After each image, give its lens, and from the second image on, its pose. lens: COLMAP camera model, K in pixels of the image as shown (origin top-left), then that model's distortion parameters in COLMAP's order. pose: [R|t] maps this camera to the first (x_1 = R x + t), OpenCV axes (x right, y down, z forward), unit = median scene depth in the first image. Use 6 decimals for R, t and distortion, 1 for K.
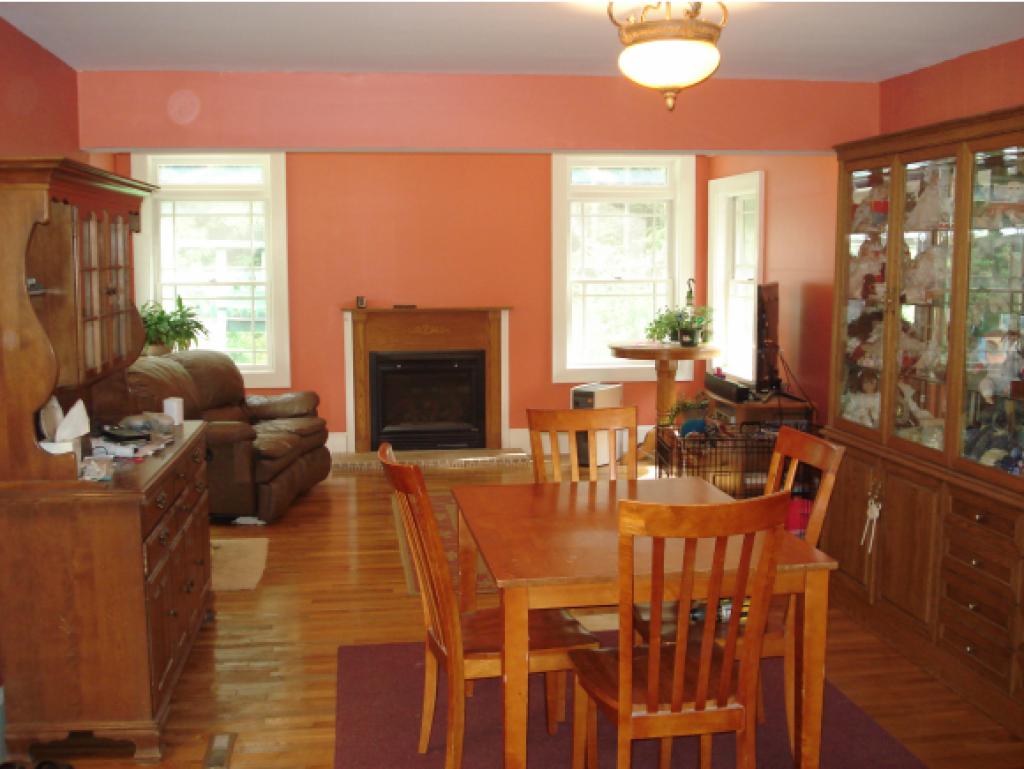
lens RADIAL K [[1151.2, 0, 512.0], [0, 1151.2, 384.5], [0, 0, 1]] dist [-0.067322, -0.128125]
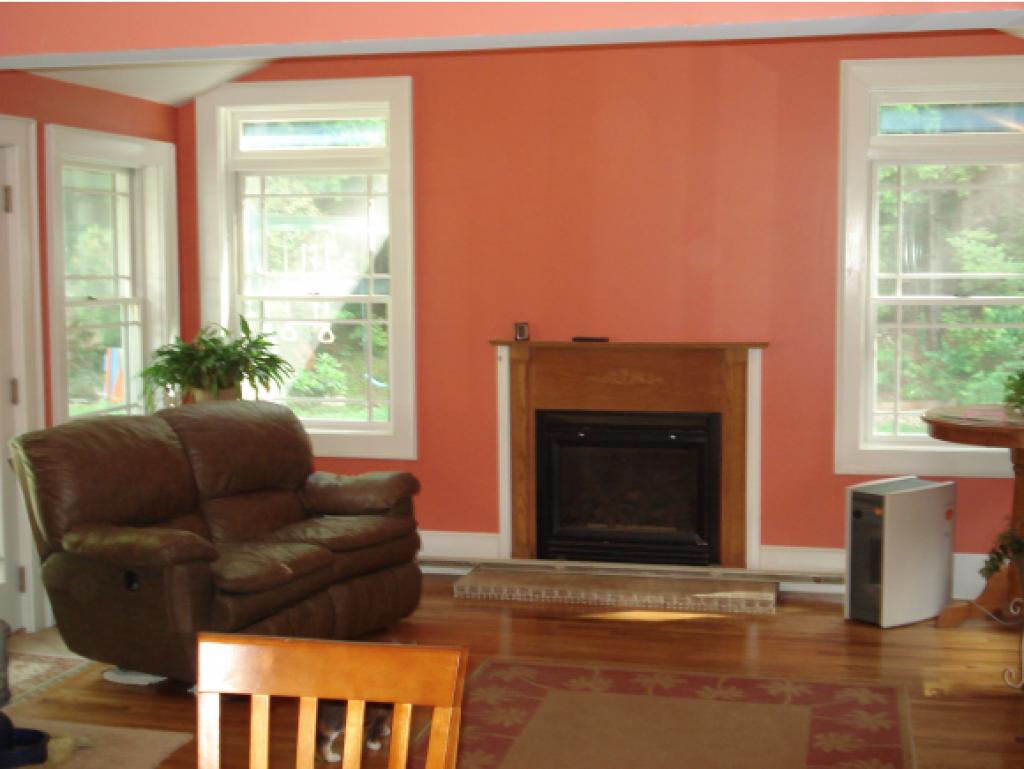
lens RADIAL K [[1404.2, 0, 512.0], [0, 1404.2, 384.5], [0, 0, 1]] dist [0.065113, -0.565860]
pose [[0.933198, 0.031379, -0.357990, 0.145851], [-0.038806, 0.999155, -0.013577, -0.032199], [0.357262, 0.026562, 0.933627, 0.282054]]
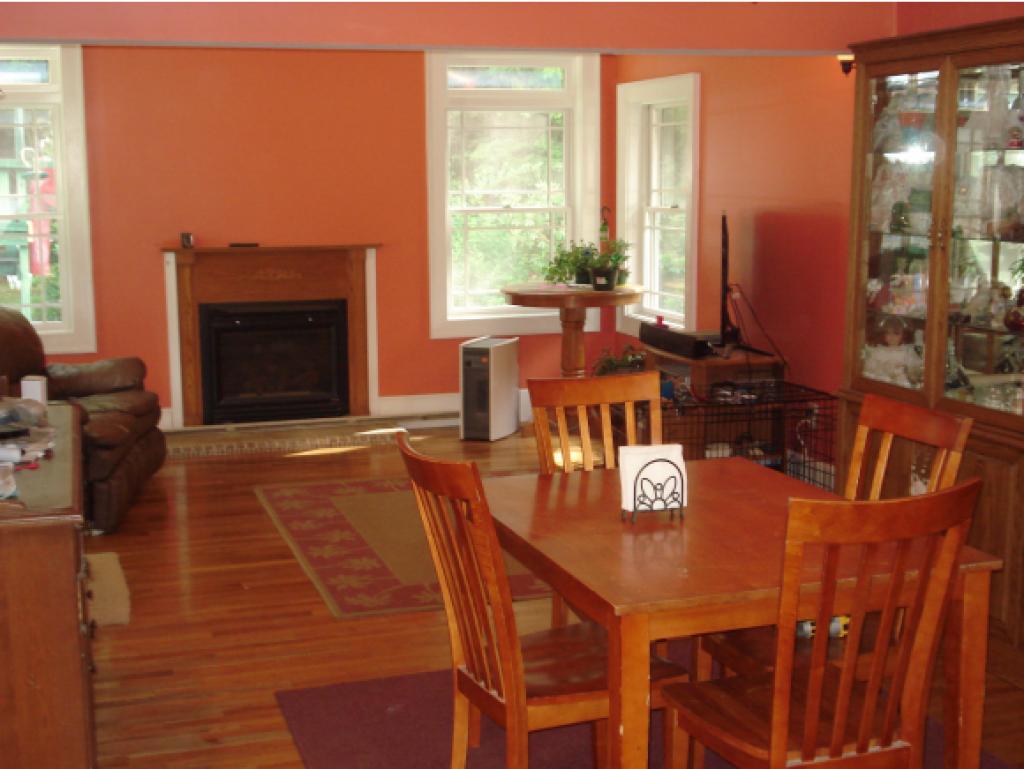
lens RADIAL K [[1404.2, 0, 512.0], [0, 1404.2, 384.5], [0, 0, 1]] dist [0.065113, -0.565860]
pose [[0.984992, -0.029035, 0.170141, -0.081482], [0.022731, 0.998985, 0.038883, -0.006349], [-0.171097, -0.034432, 0.984652, 0.025563]]
